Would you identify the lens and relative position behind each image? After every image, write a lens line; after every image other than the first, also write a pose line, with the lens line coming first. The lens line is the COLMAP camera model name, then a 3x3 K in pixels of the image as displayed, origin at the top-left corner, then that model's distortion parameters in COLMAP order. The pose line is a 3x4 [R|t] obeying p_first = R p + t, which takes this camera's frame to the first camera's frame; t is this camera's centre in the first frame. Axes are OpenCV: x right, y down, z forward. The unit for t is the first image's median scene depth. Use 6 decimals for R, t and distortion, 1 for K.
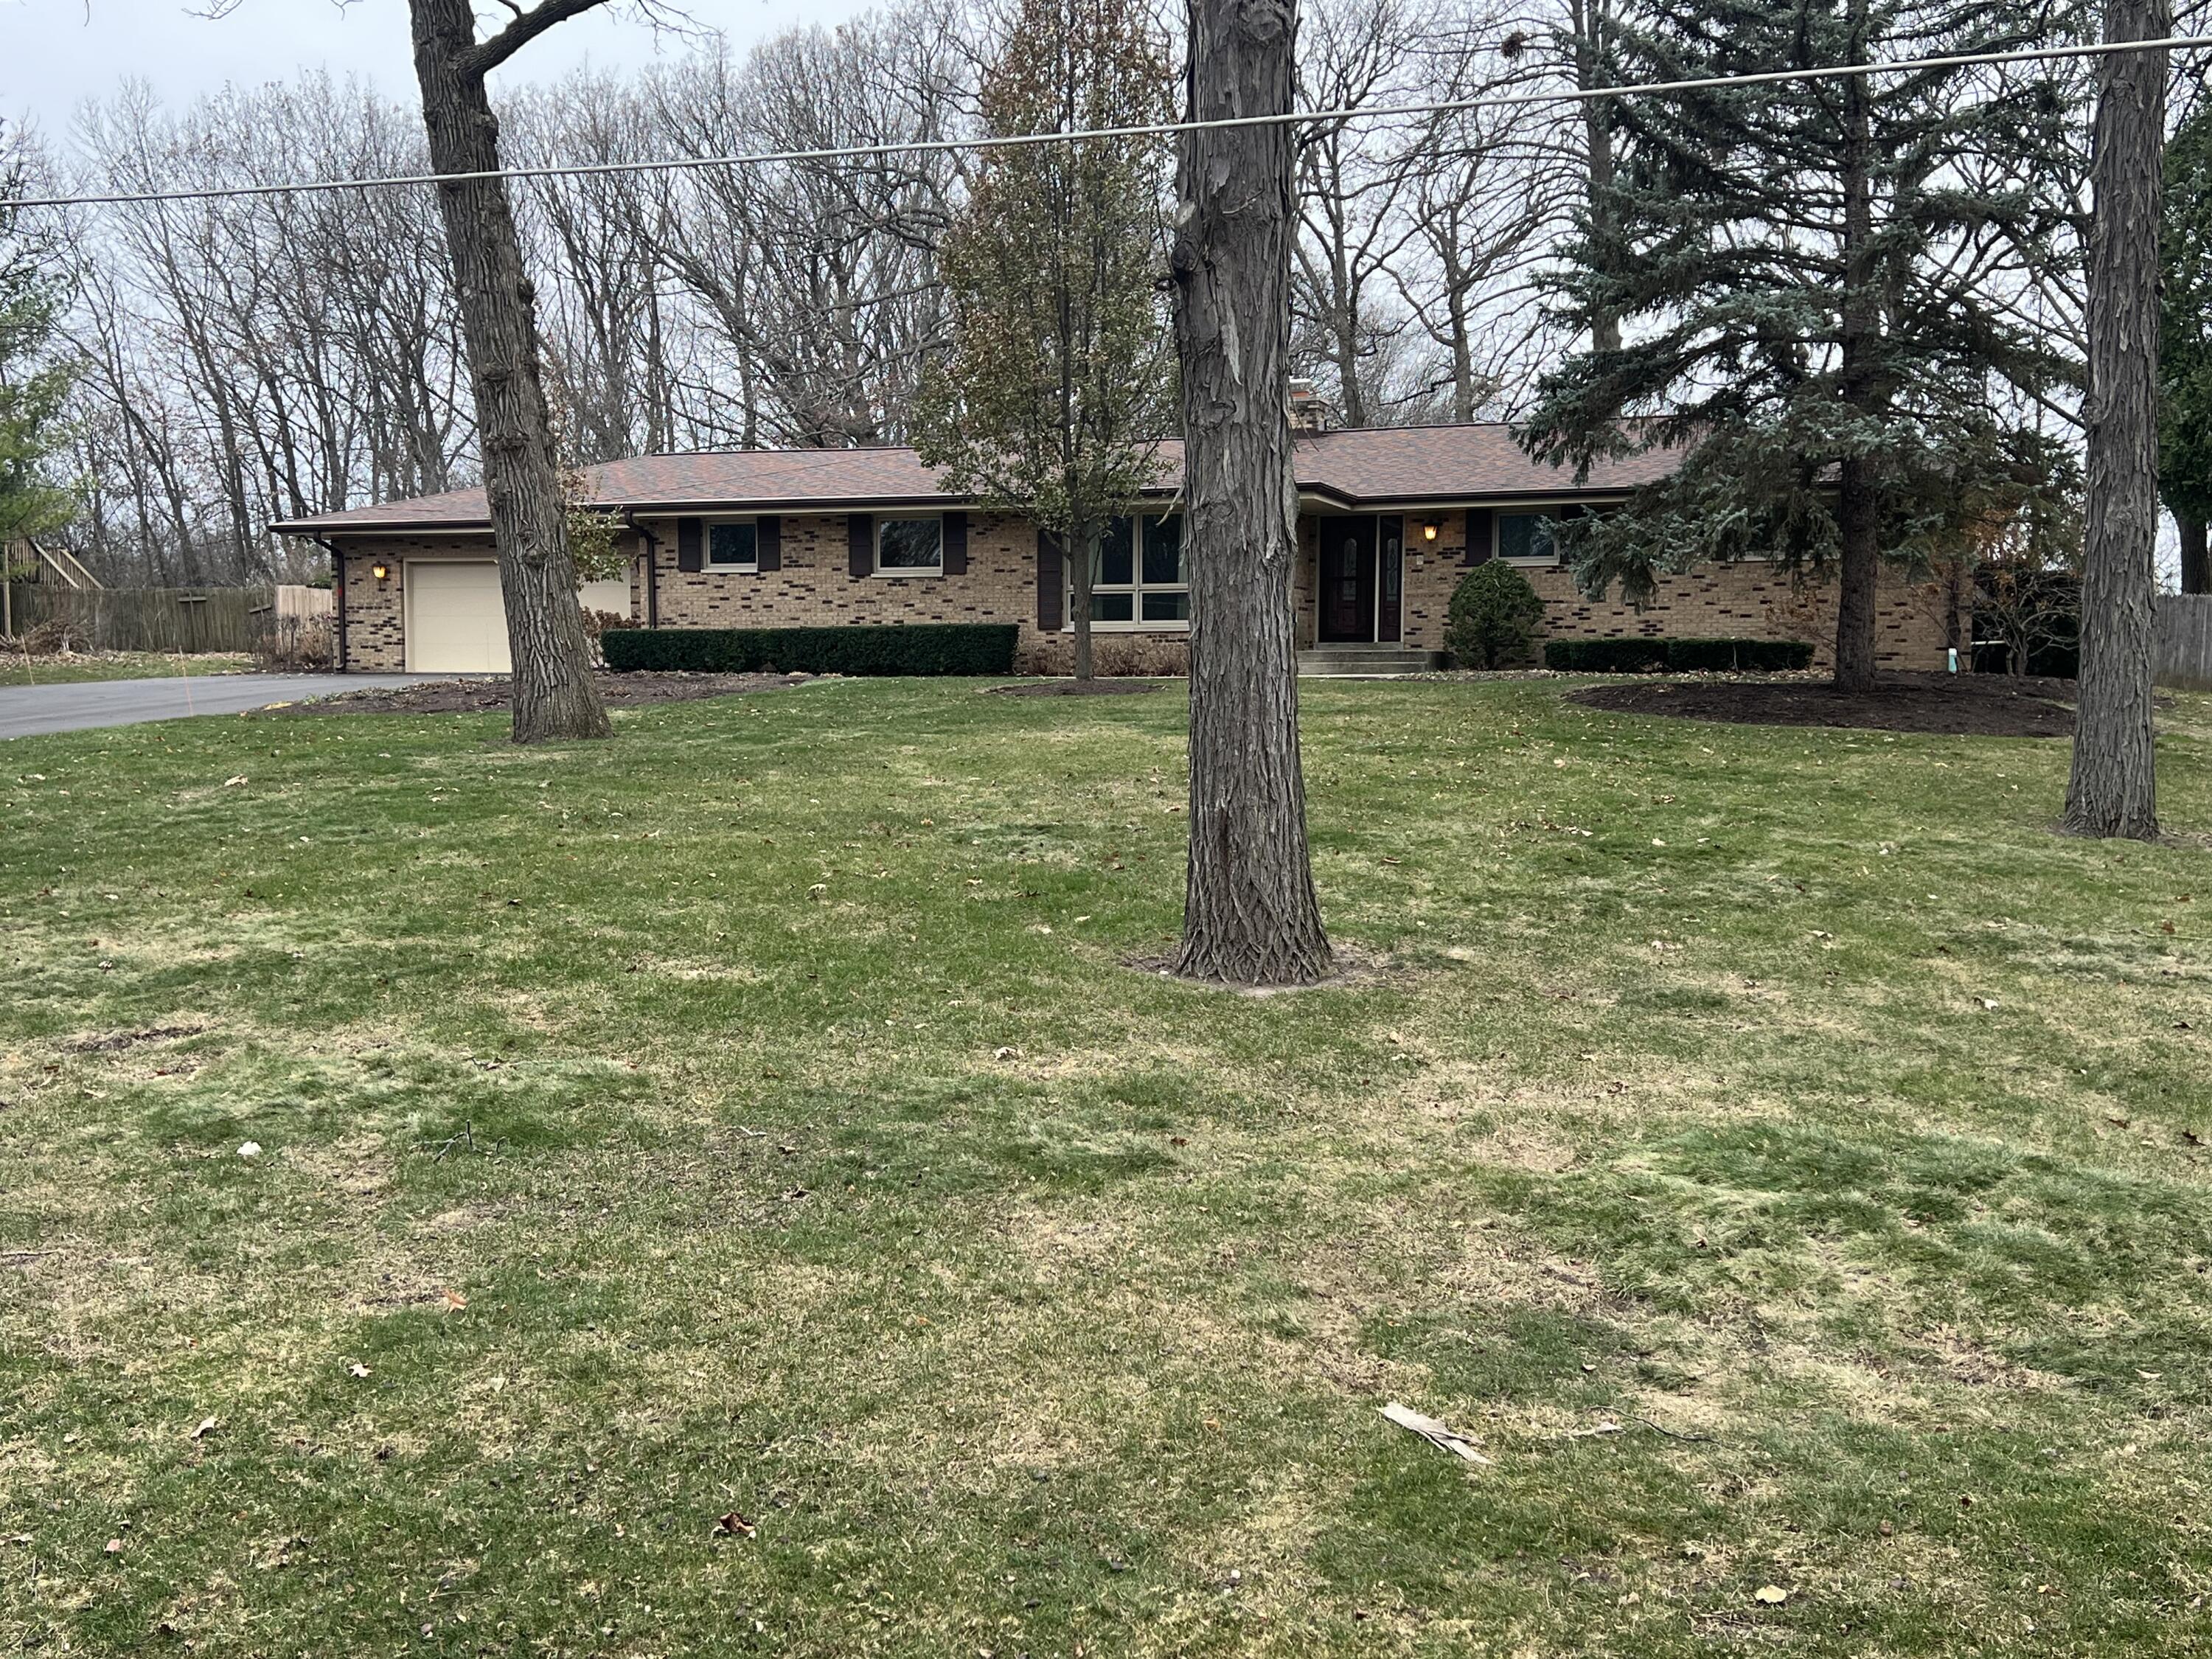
lens RADIAL K [[2310.1, 0, 1106.0], [0, 2310.1, 828.7], [0, 0, 1]] dist [0.012820, 0.000000]
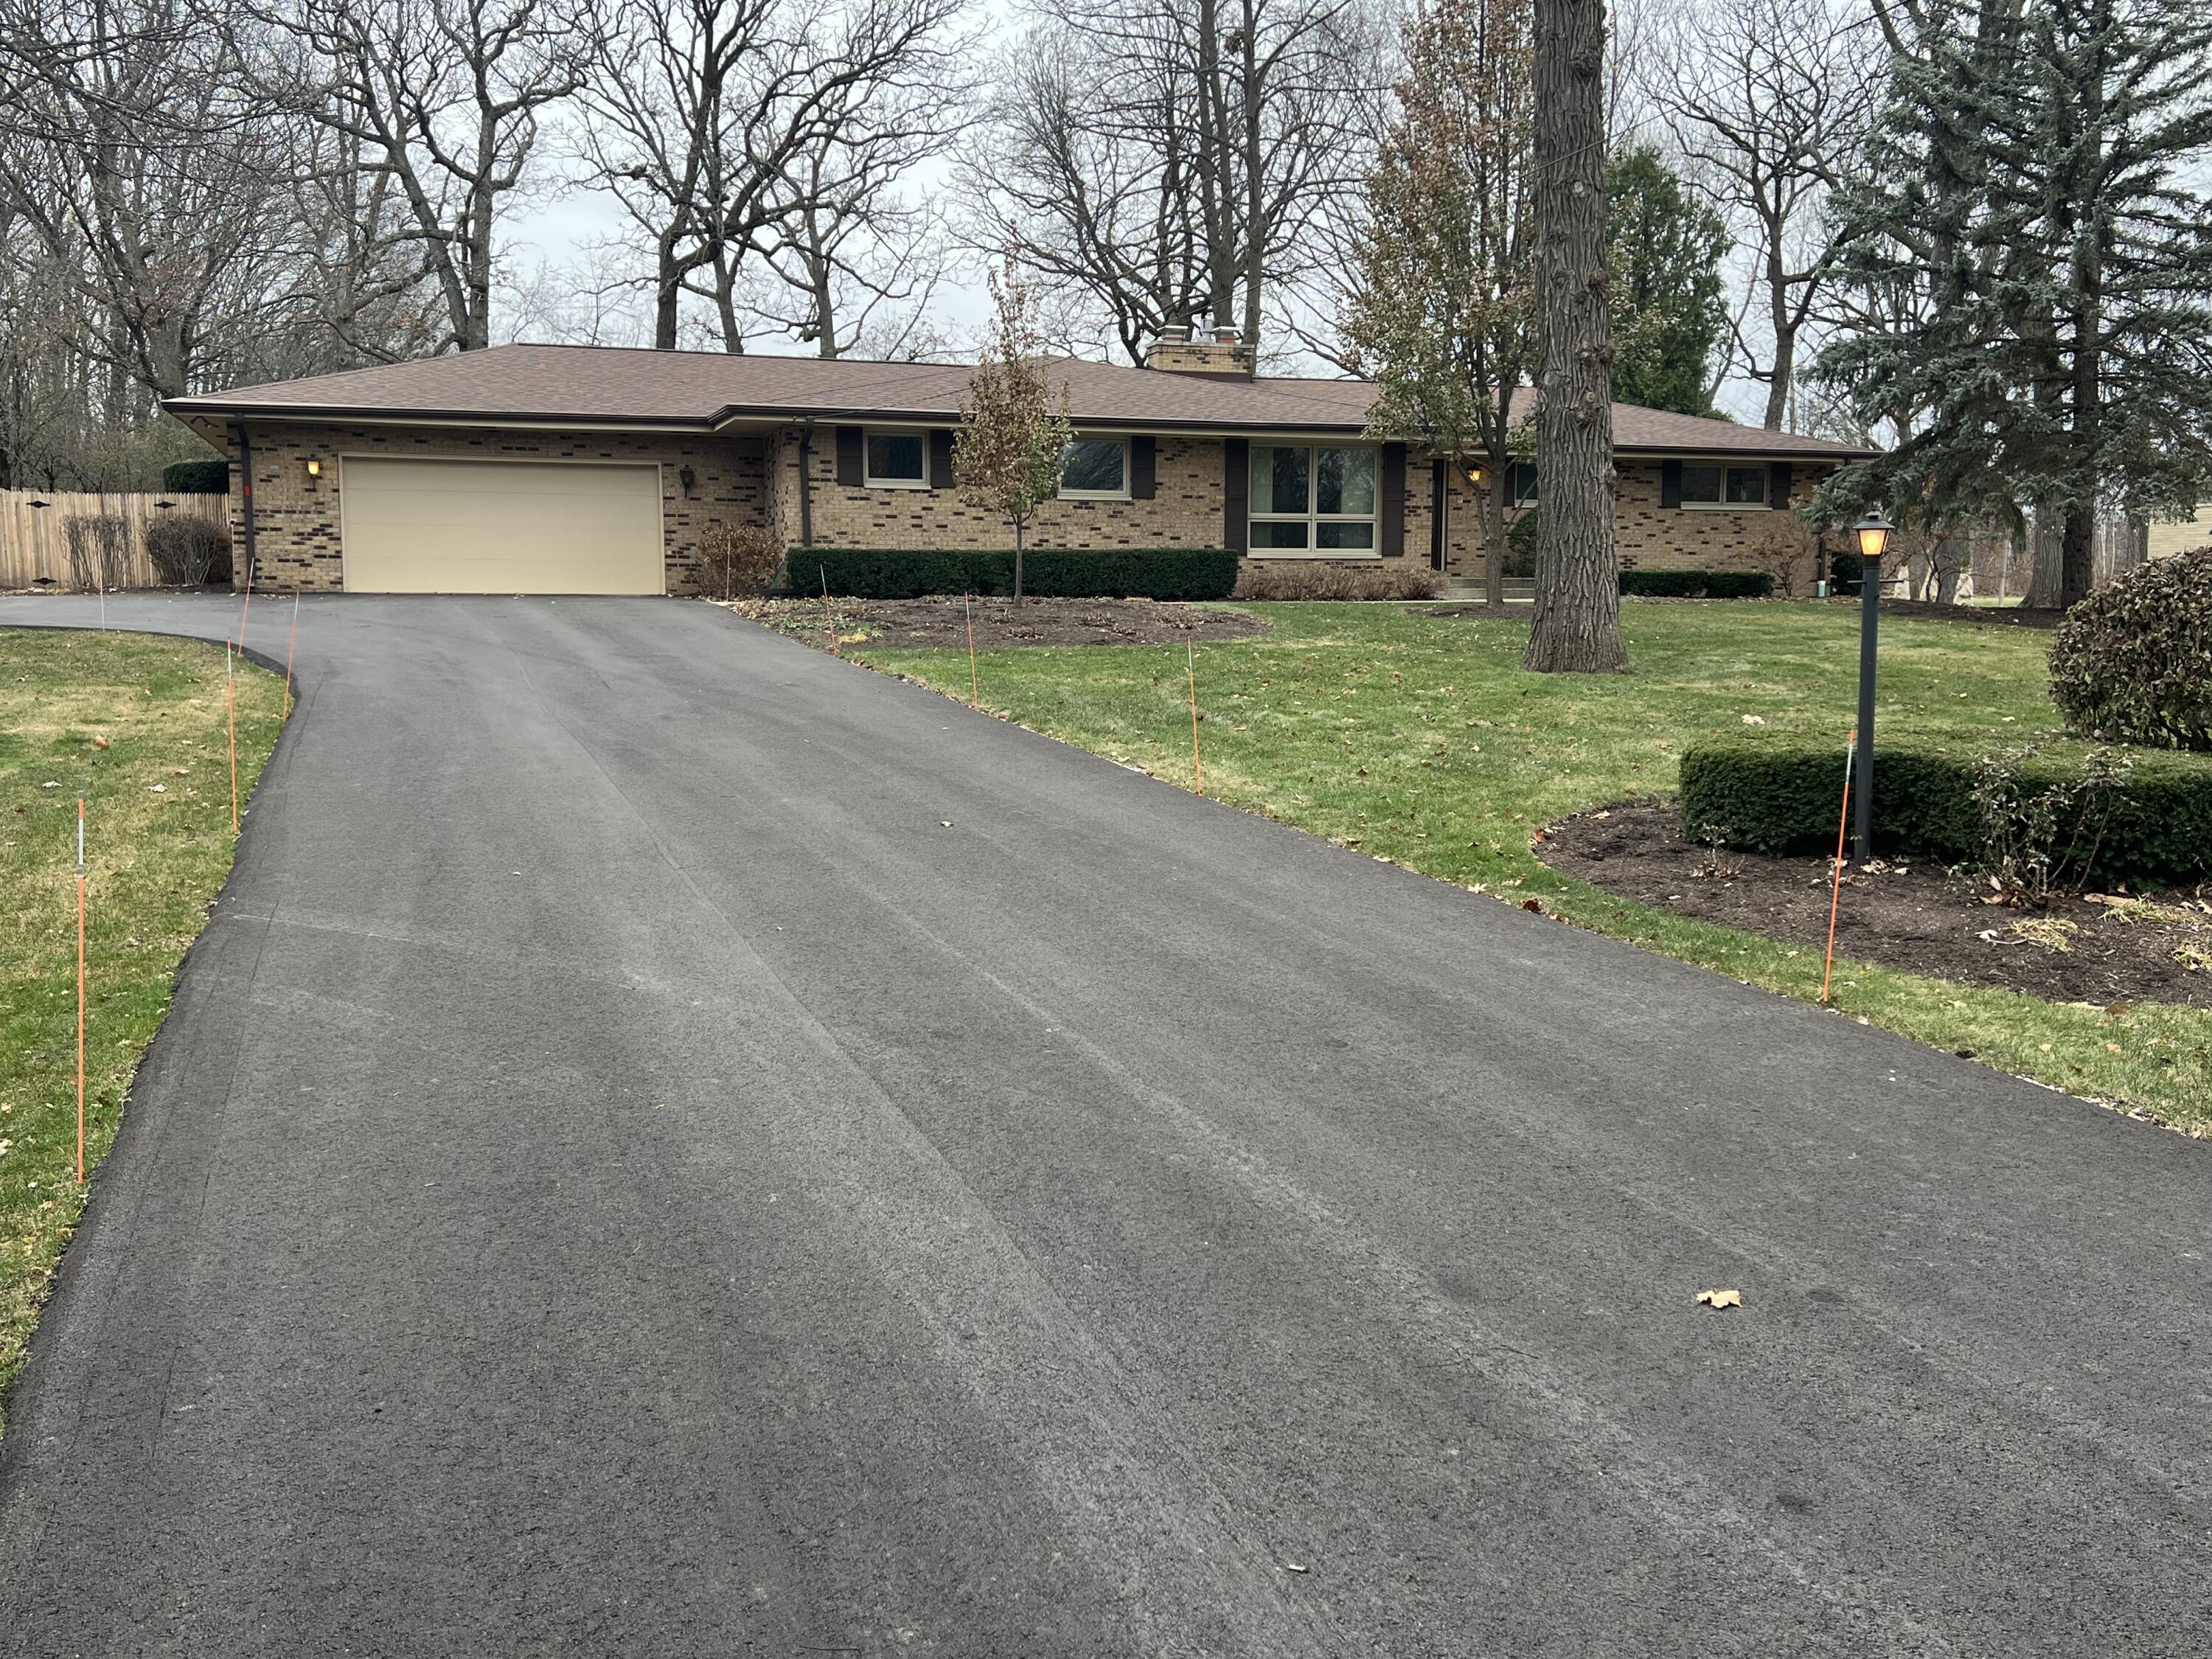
lens RADIAL K [[2002.8, 0, 1105.9], [0, 2002.8, 830.3], [0, 0, 1]] dist [0.045082, 0.008266]
pose [[0.793592, -0.067425, 0.604703, -0.608805], [0.037453, 0.997370, 0.062057, -0.020762], [-0.607296, -0.026600, 0.794030, 0.309527]]
